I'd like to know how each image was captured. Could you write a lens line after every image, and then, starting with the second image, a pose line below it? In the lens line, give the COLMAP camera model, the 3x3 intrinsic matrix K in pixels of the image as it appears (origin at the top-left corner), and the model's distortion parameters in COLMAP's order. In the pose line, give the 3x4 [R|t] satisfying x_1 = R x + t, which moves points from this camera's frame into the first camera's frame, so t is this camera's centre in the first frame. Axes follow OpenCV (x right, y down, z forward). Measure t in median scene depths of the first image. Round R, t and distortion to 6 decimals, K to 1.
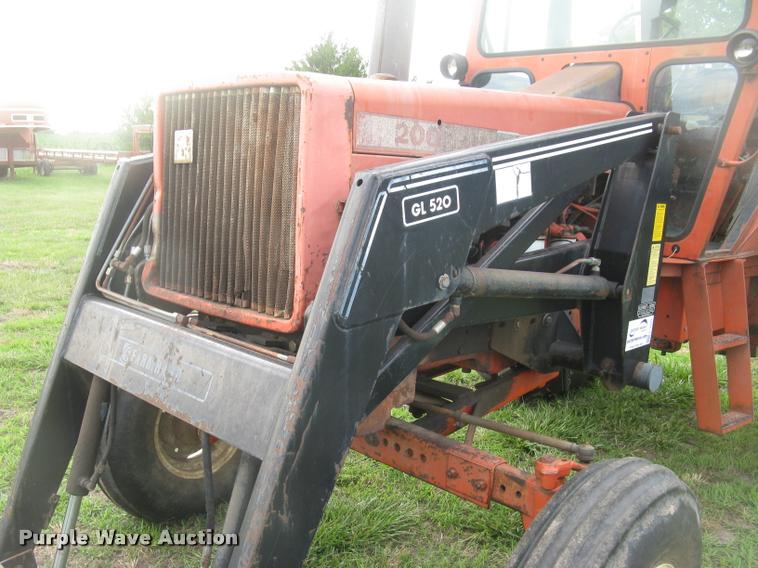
lens RADIAL K [[777.7, 0, 367.2], [0, 777.7, 308.4], [0, 0, 1]] dist [-0.199931, 0.218777]
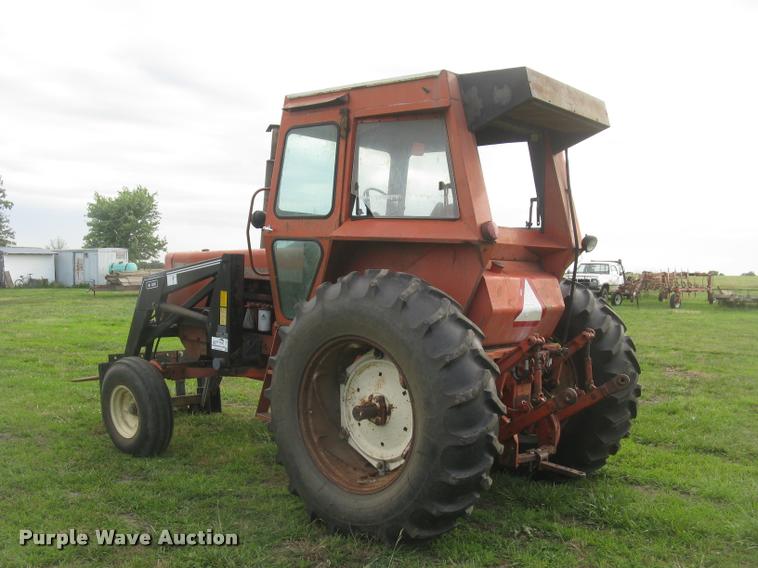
lens RADIAL K [[777.7, 0, 367.2], [0, 777.7, 308.4], [0, 0, 1]] dist [-0.199931, 0.218777]
pose [[0.063823, 0.025941, -0.997624, 3.270636], [-0.223525, 0.974636, 0.011043, -0.242902], [0.972606, 0.222289, 0.068002, 1.463278]]
